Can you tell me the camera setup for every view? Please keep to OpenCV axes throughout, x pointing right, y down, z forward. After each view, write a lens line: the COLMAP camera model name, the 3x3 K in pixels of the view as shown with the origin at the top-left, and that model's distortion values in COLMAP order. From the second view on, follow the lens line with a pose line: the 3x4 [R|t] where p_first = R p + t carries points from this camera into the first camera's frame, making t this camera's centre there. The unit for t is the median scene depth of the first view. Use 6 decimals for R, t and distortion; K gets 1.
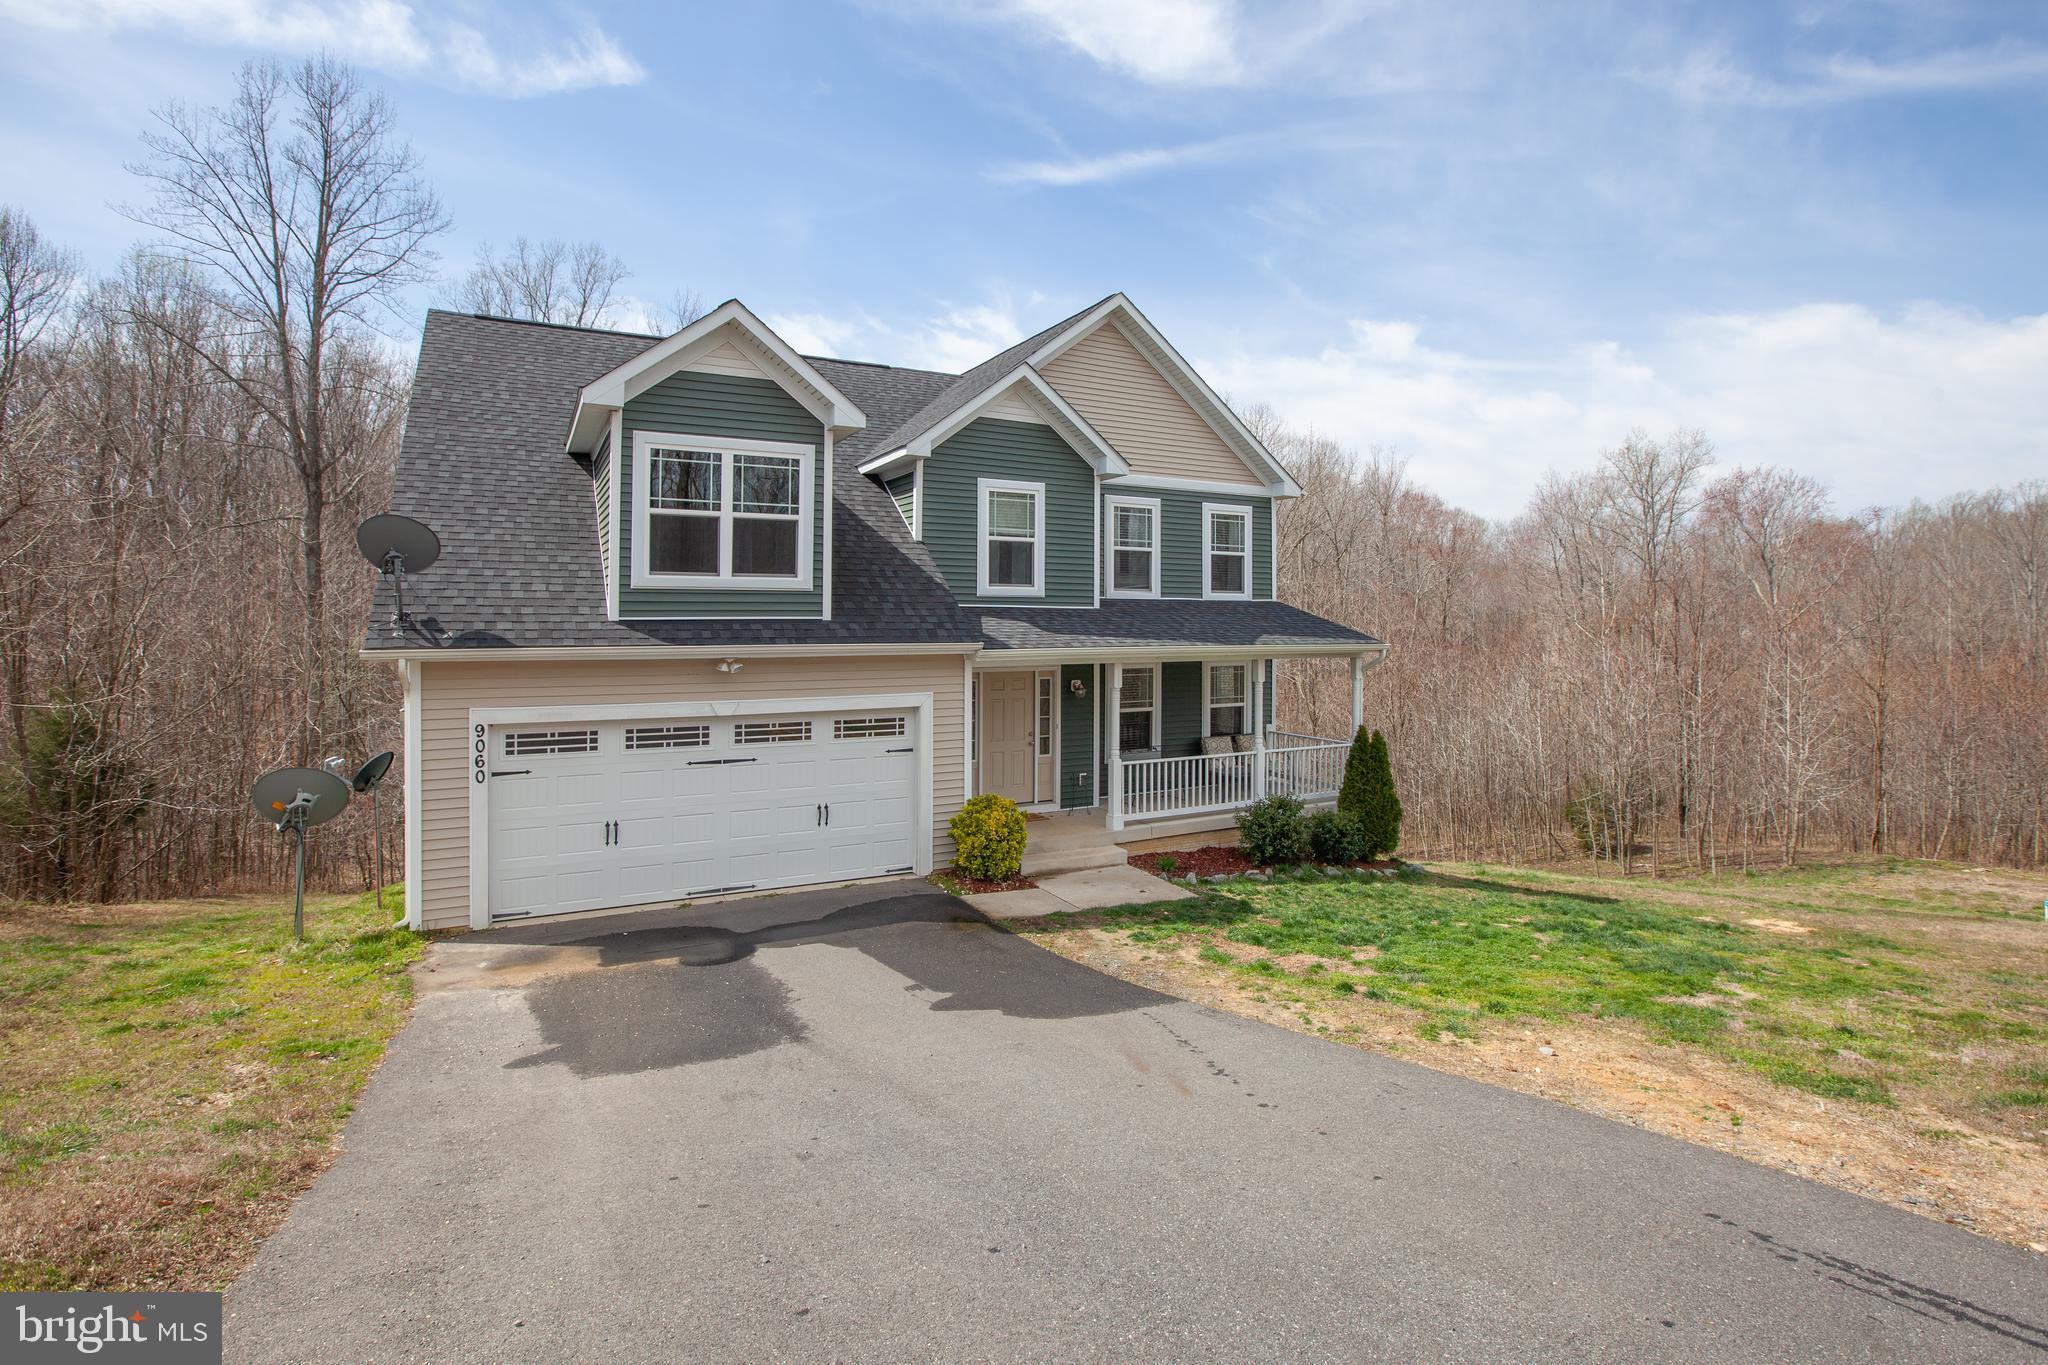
lens RADIAL K [[947.0, 0, 1030.1], [0, 947.0, 597.3], [0, 0, 1]] dist [-0.030746, 0.000444]
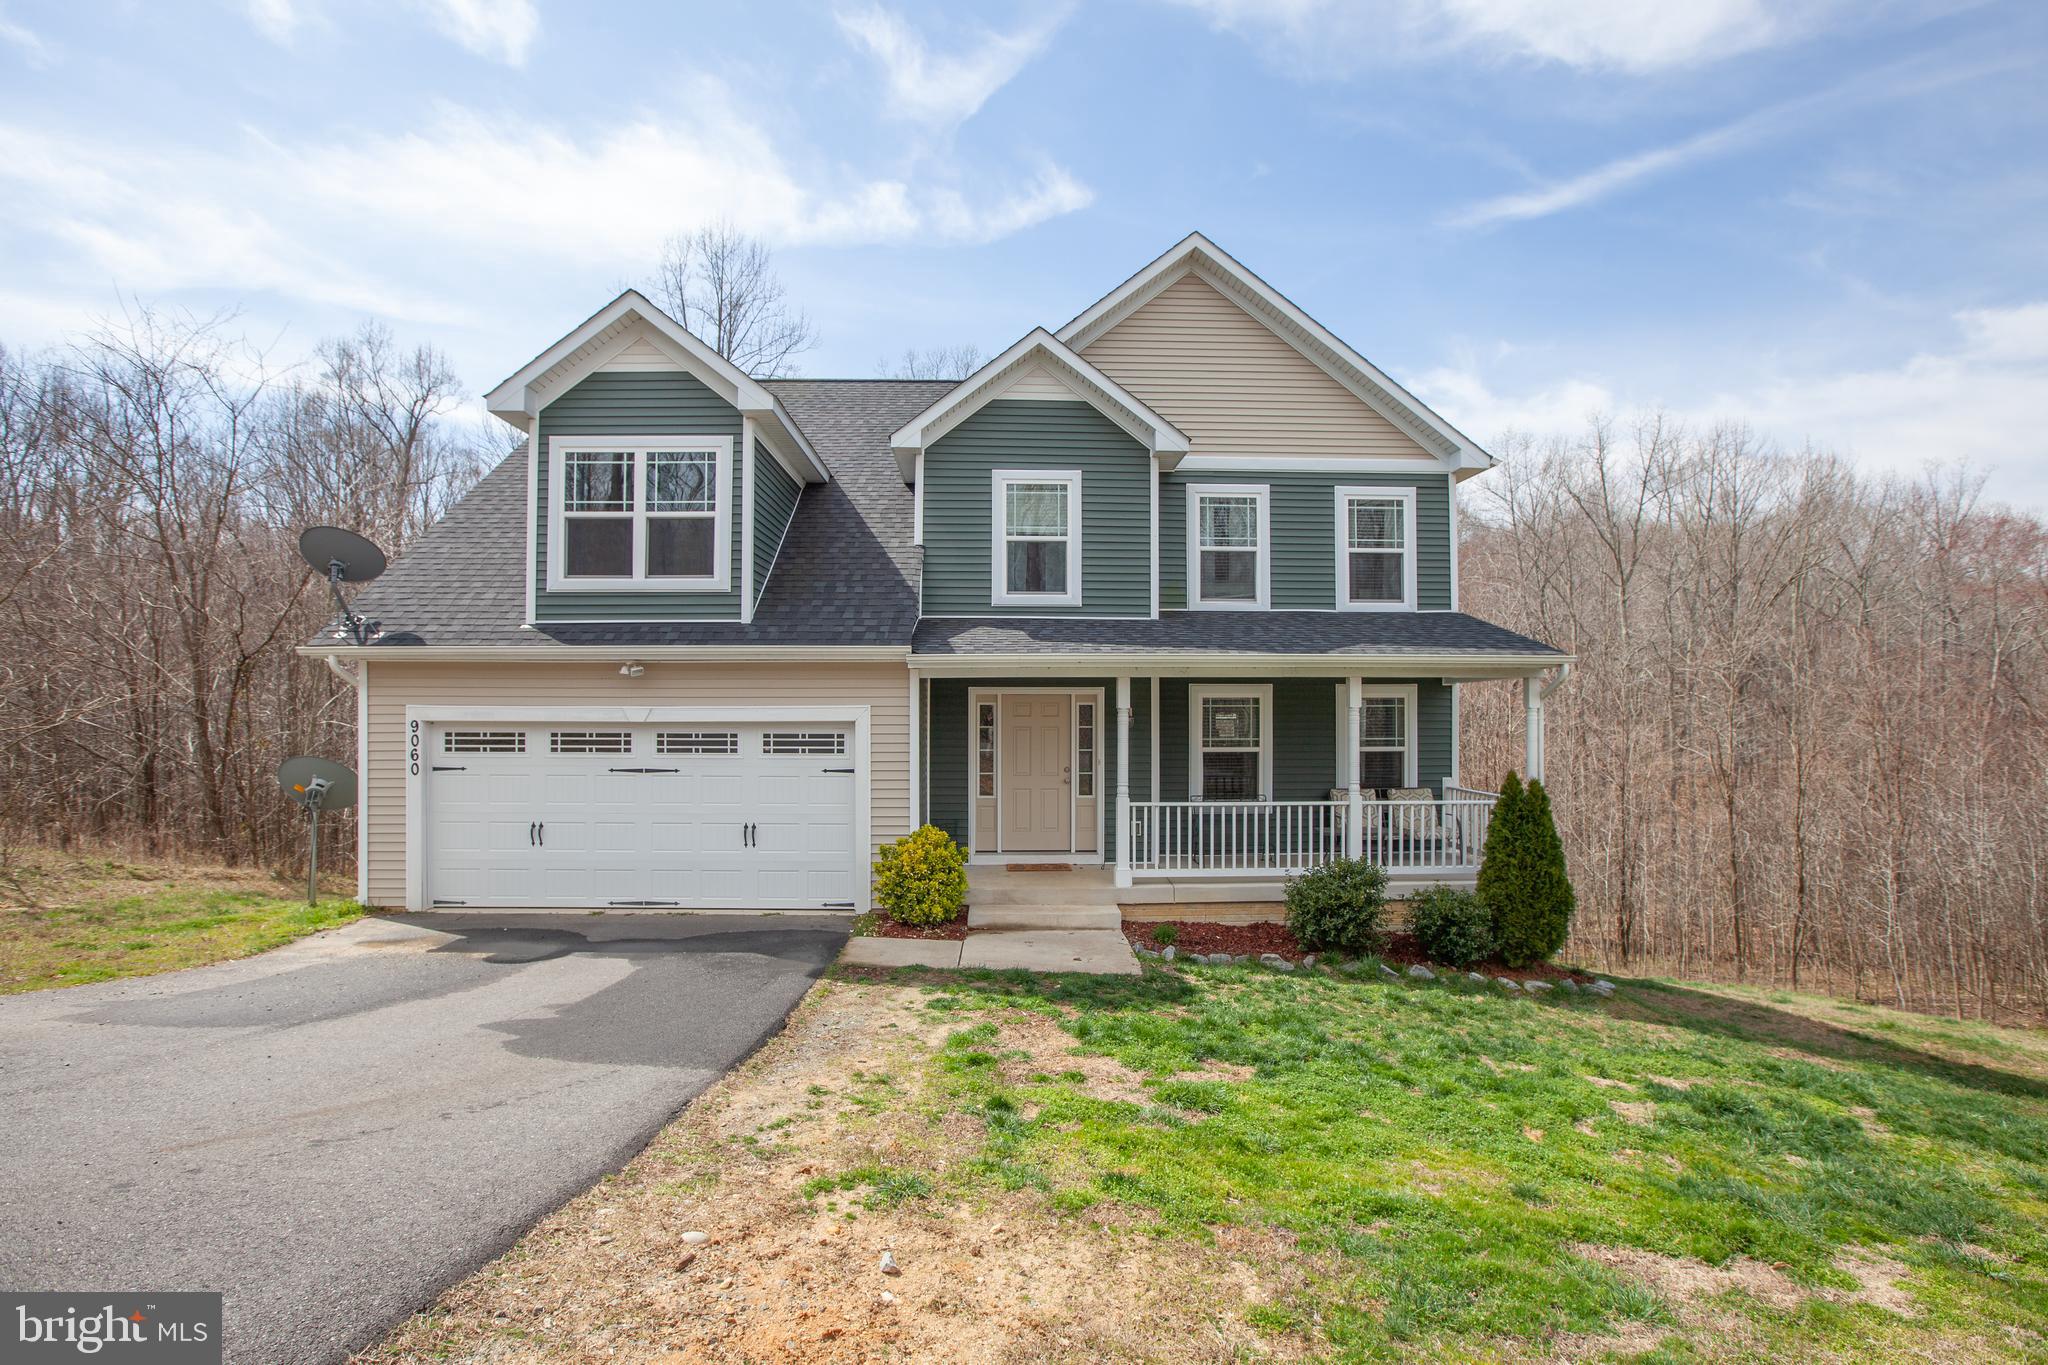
lens RADIAL K [[948.3, 0, 1030.5], [0, 948.3, 683.3], [0, 0, 1]] dist [-0.040761, 0.014635]
pose [[0.897699, -0.011999, -0.440445, 0.433018], [0.012661, 0.999919, -0.001435, 0.086159], [0.440427, -0.004289, 0.897778, 0.289704]]
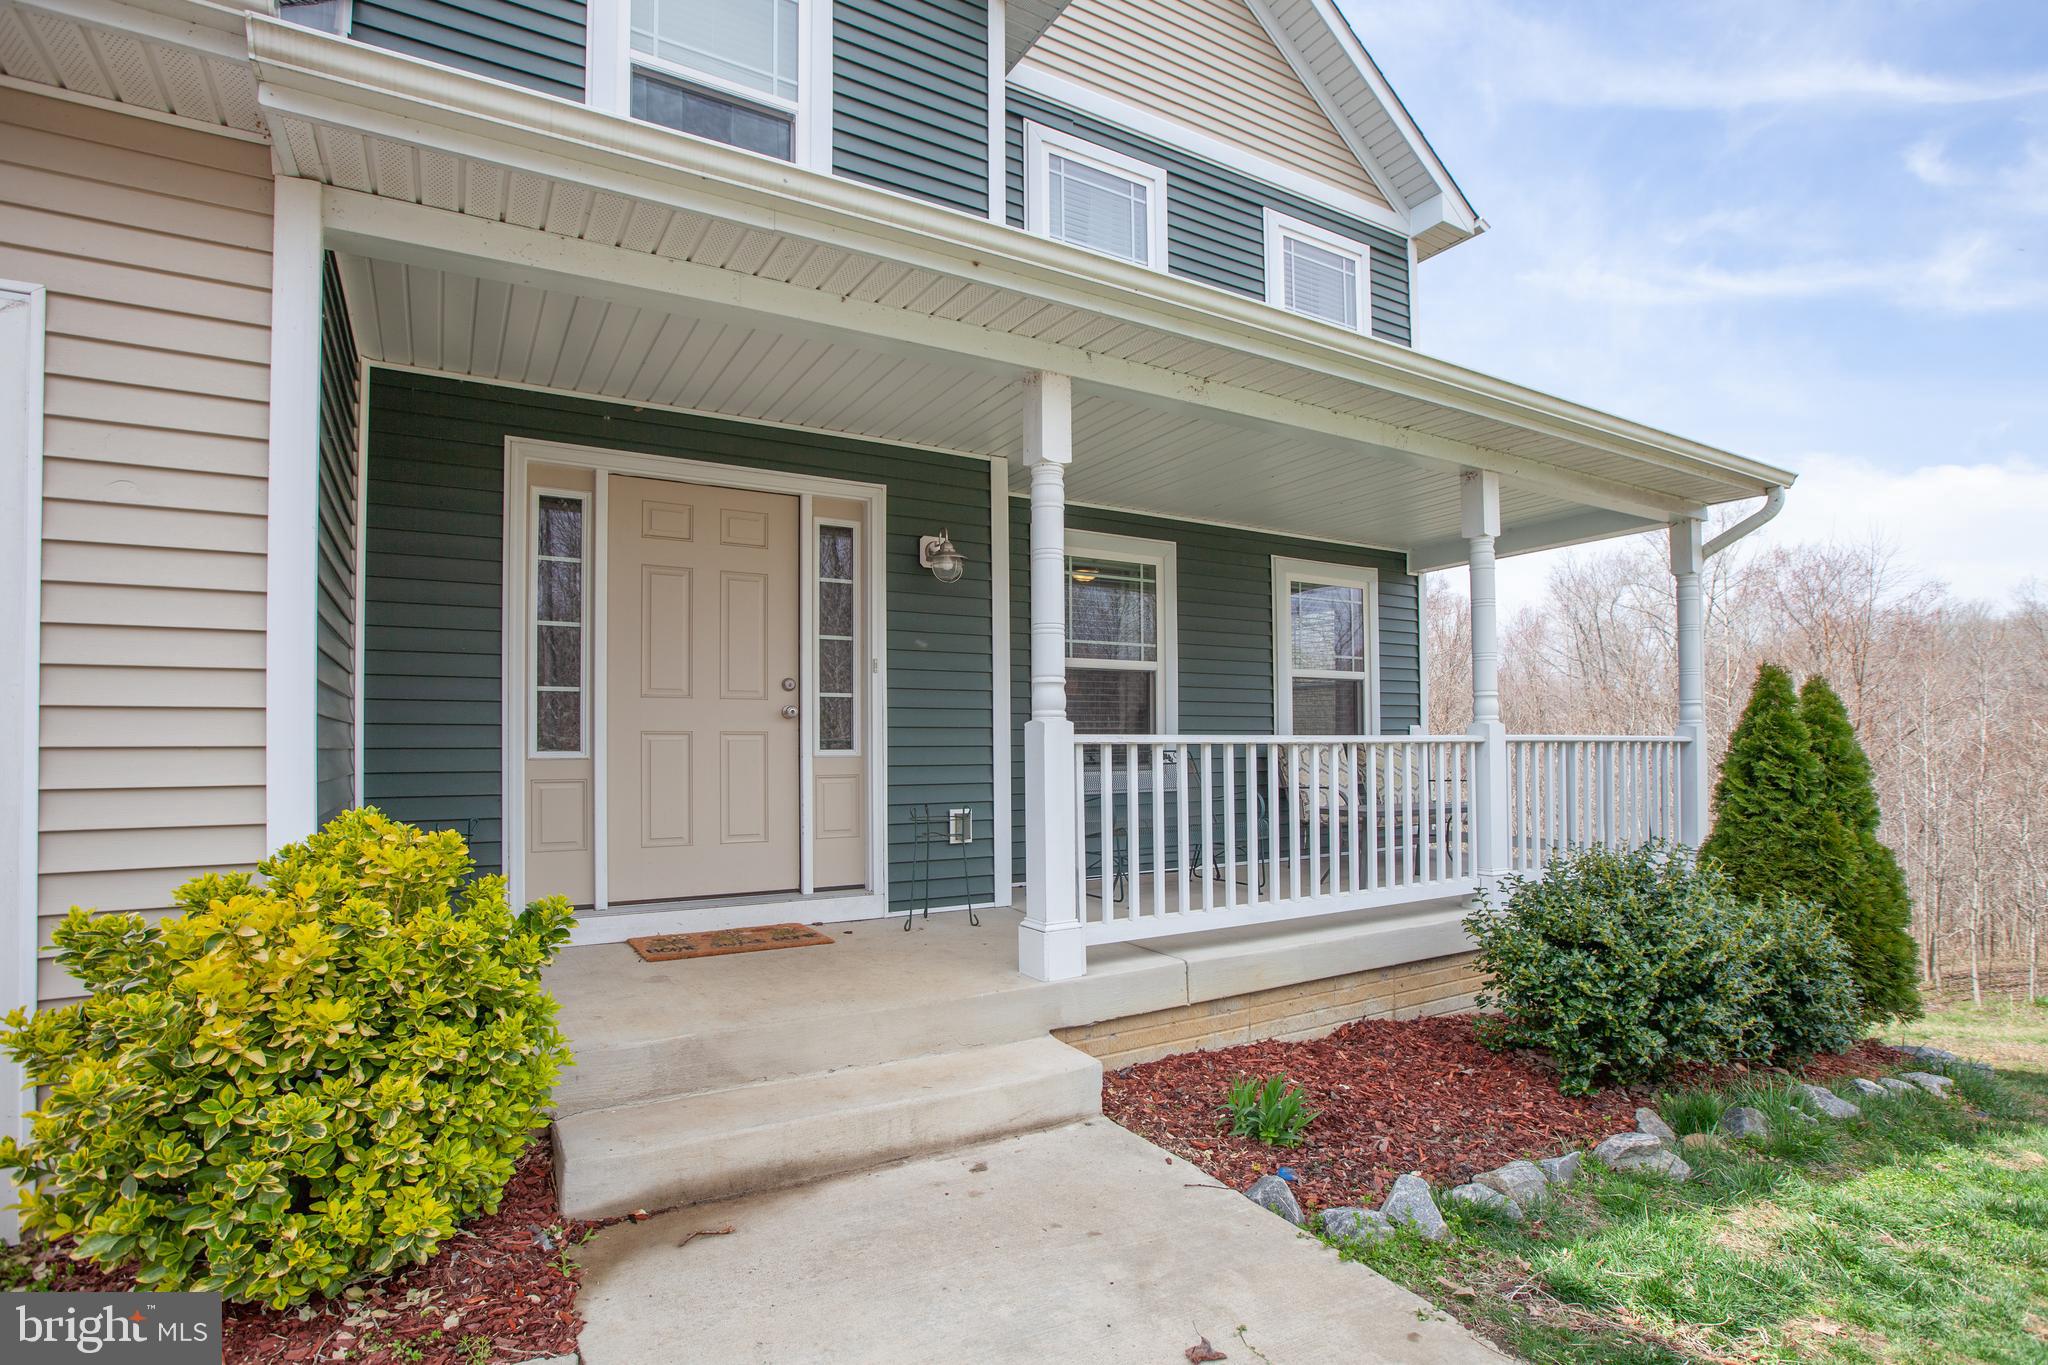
lens RADIAL K [[887.6, 0, 1020.9], [0, 887.6, 750.8], [0, 0, 1]] dist [-0.034058, 0.000184]
pose [[0.996050, 0.004546, 0.088682, 0.066674], [-0.006485, 0.999746, 0.021595, 0.202305], [-0.088562, -0.022085, 0.995826, 0.864905]]
